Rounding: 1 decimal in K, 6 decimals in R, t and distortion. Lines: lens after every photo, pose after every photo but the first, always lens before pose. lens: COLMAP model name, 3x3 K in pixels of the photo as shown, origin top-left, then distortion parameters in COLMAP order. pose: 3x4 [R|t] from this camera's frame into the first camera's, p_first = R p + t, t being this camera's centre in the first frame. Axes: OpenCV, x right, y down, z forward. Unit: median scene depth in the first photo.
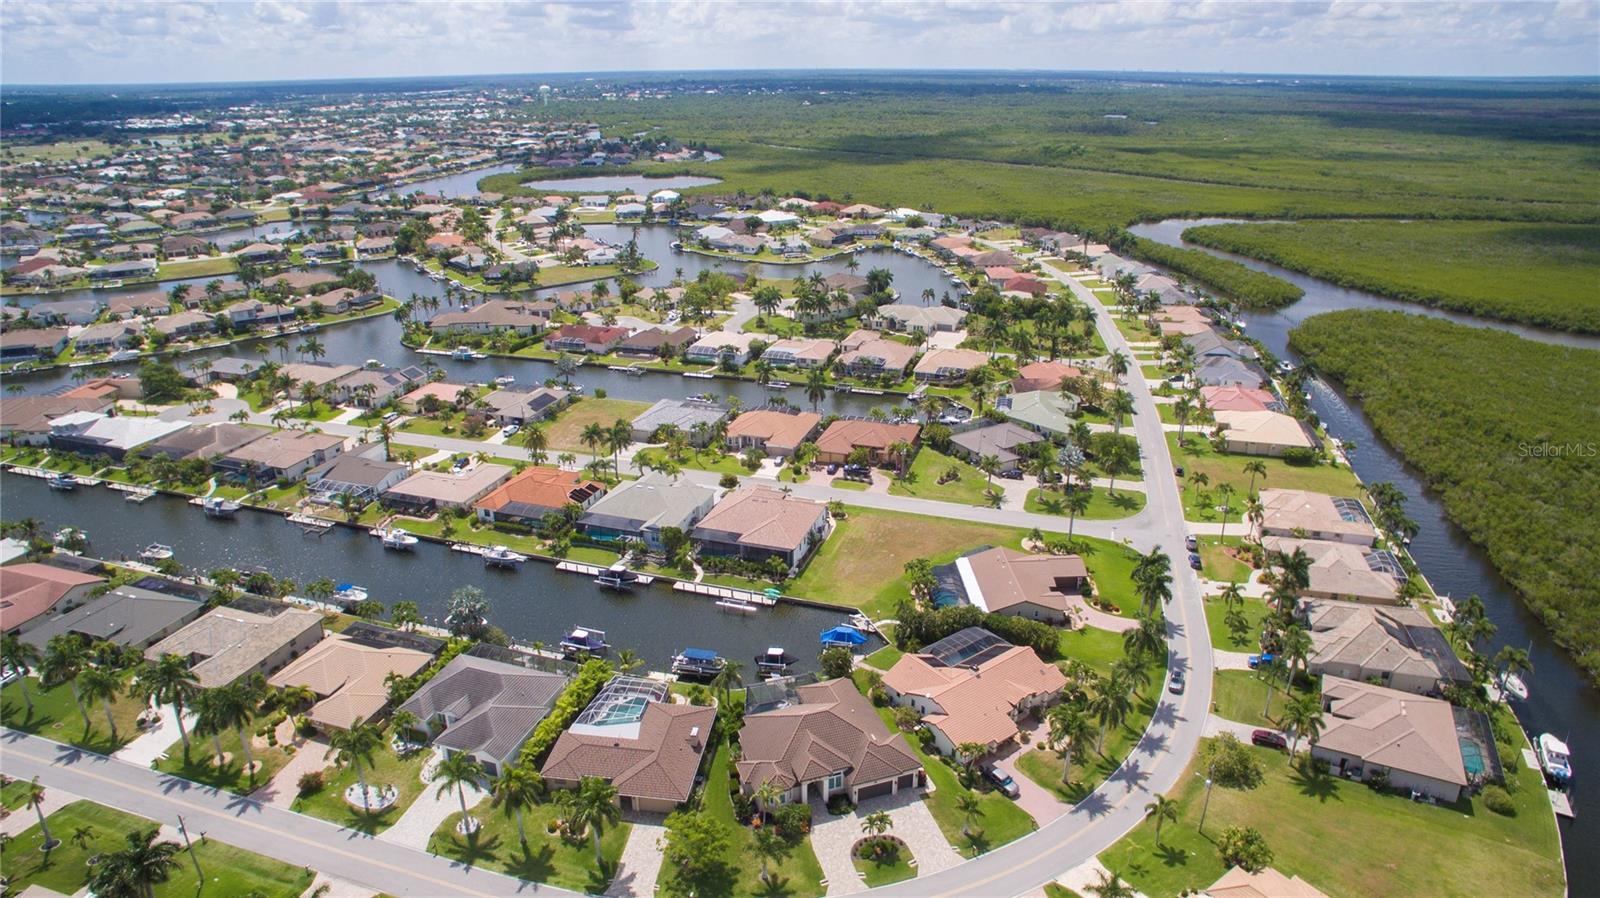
lens RADIAL K [[987.1, 0, 800.0], [0, 987.1, 449.0], [0, 0, 1]] dist [-0.142213, 0.105554]
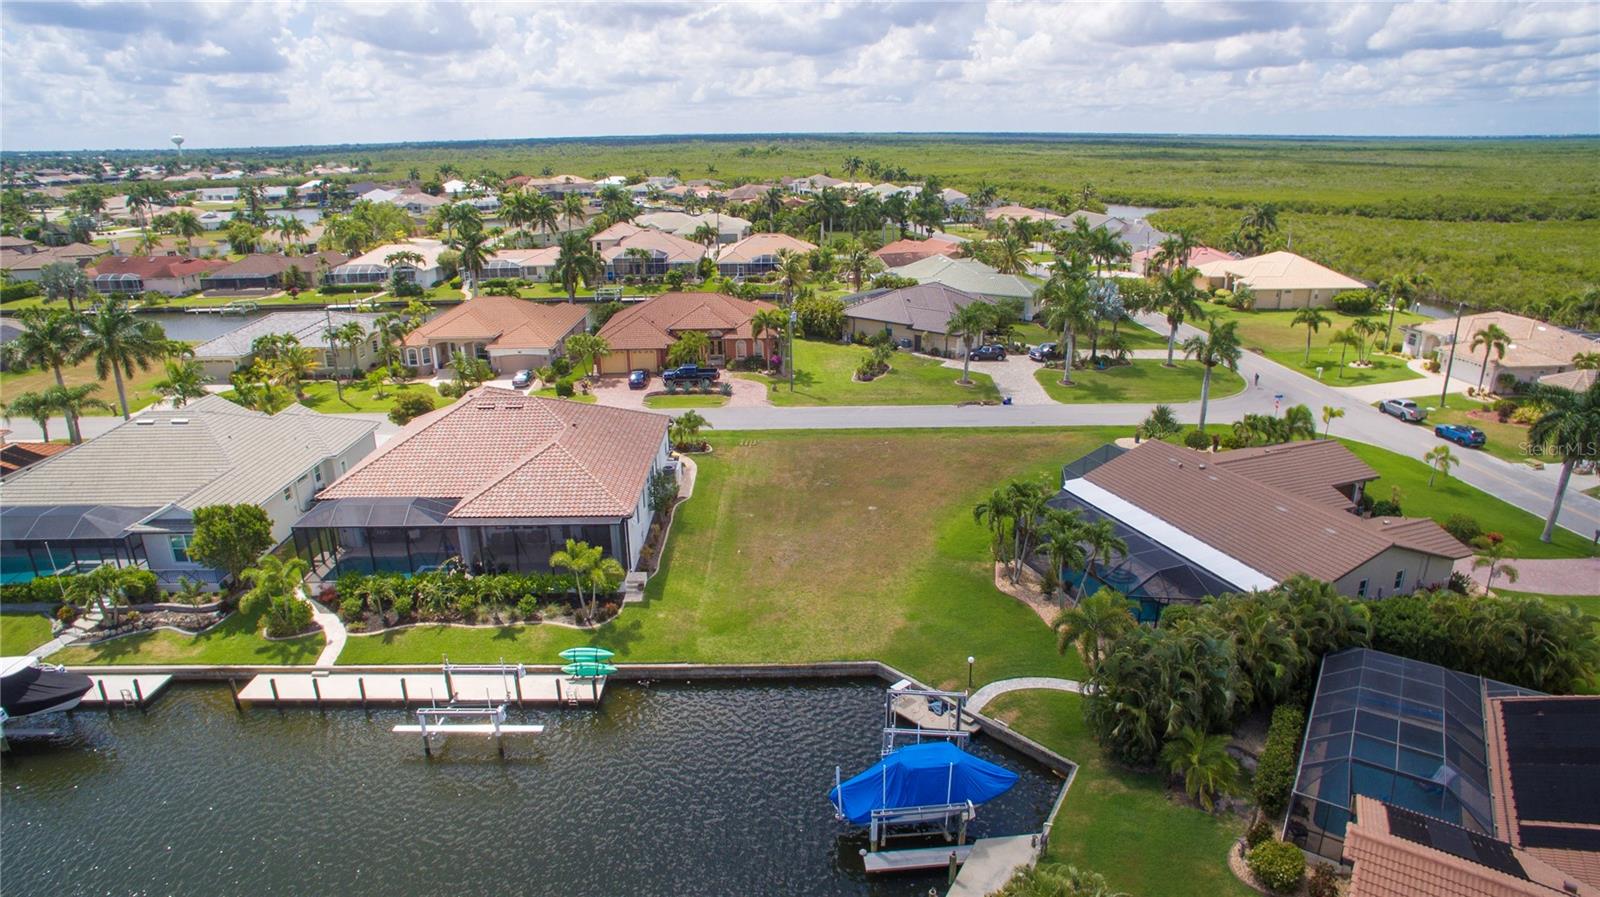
lens RADIAL K [[924.3, 0, 797.1], [0, 924.3, 450.0], [0, 0, 1]] dist [-0.121323, 0.084327]
pose [[0.945407, -0.111245, 0.306318, -0.037006], [0.125335, 0.991756, -0.026657, 0.079188], [-0.300828, 0.063594, 0.951556, 0.574453]]
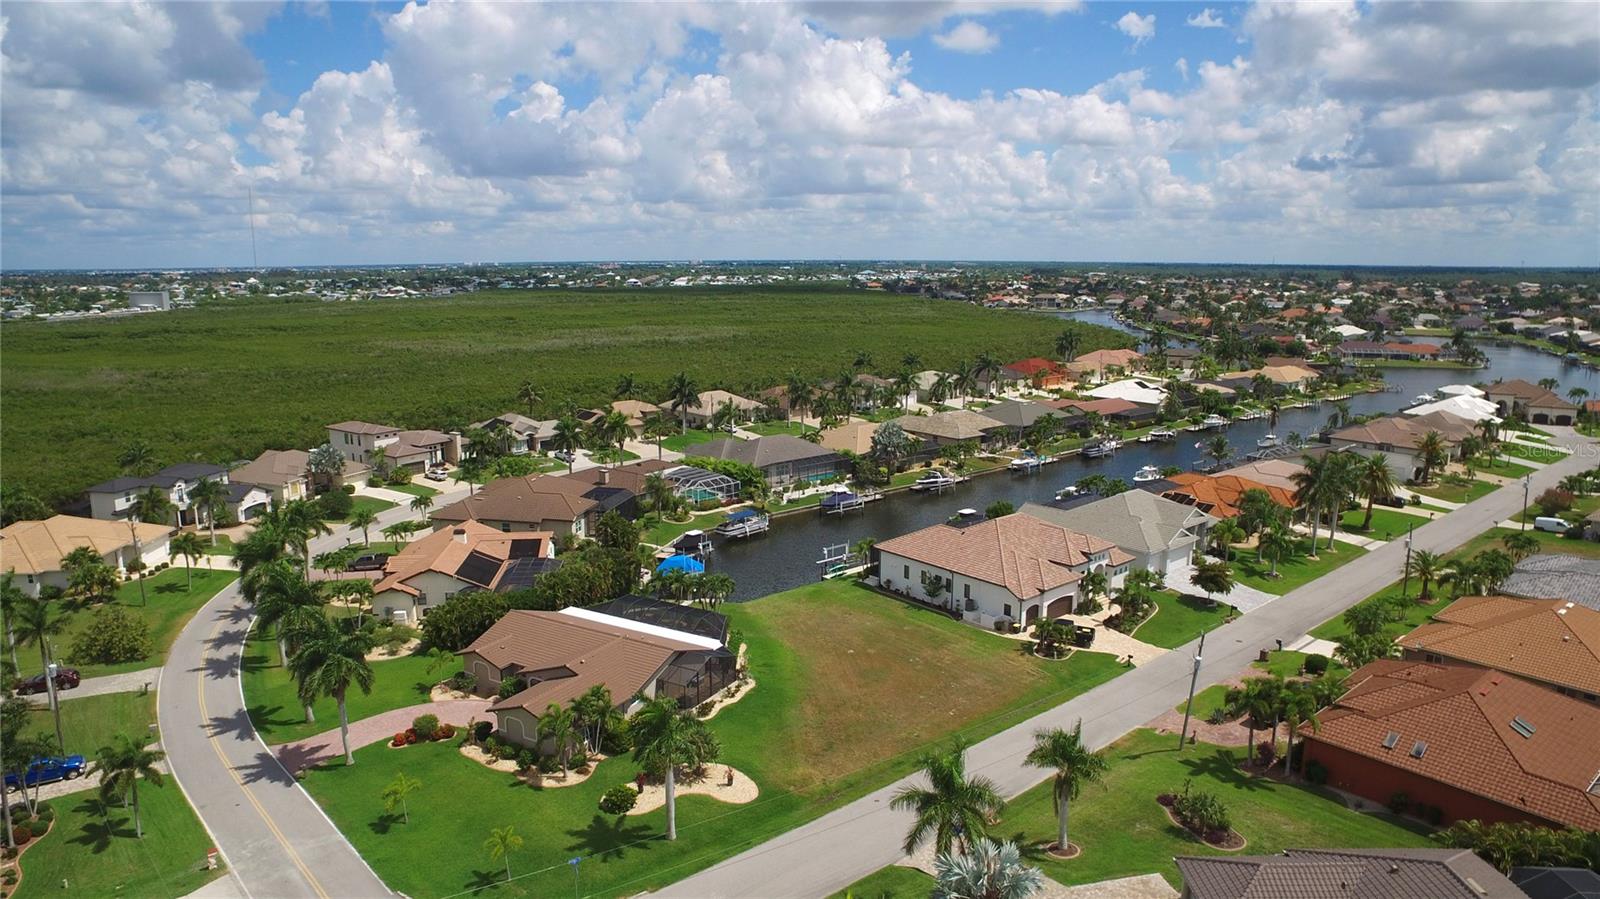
lens RADIAL K [[1013.7, 0, 789.2], [0, 1013.7, 452.3], [0, 0, 1]] dist [-0.118625, 0.073169]
pose [[-0.531230, 0.169293, -0.830141, 0.464816], [-0.306006, 0.875348, 0.374334, -0.150864], [0.790035, 0.452886, -0.413206, 0.995028]]
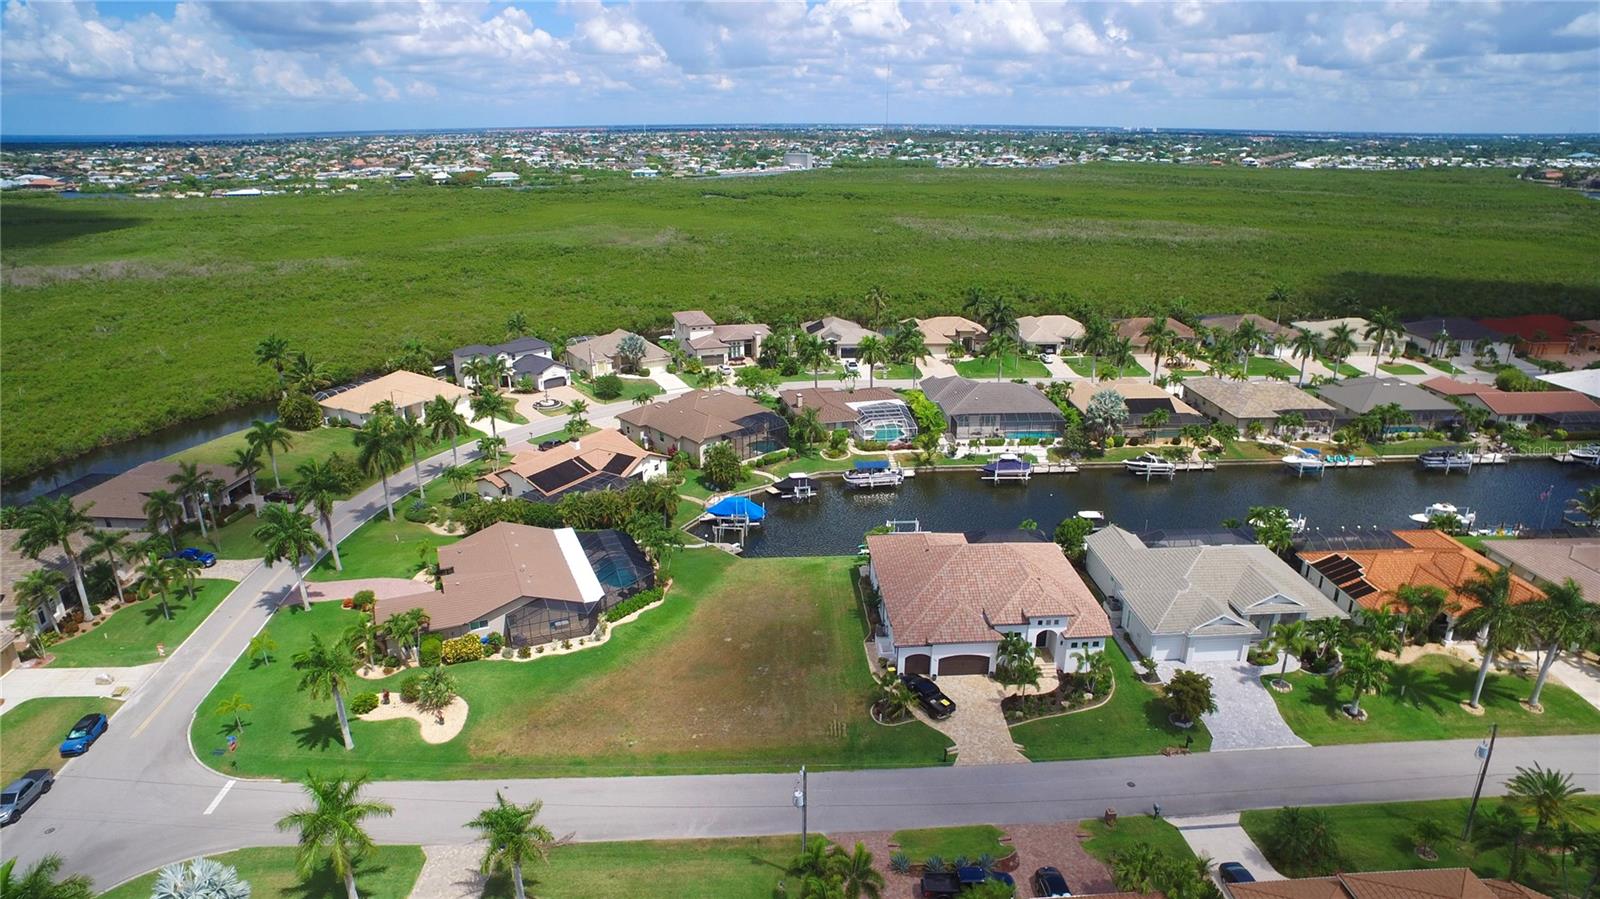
lens RADIAL K [[944.4, 0, 796.3], [0, 944.4, 452.7], [0, 0, 1]] dist [-0.123456, 0.086753]
pose [[-0.931995, 0.130163, -0.338294, 0.188465], [-0.125627, 0.759459, 0.638310, -0.256345], [0.340004, 0.637401, -0.691460, 1.125820]]
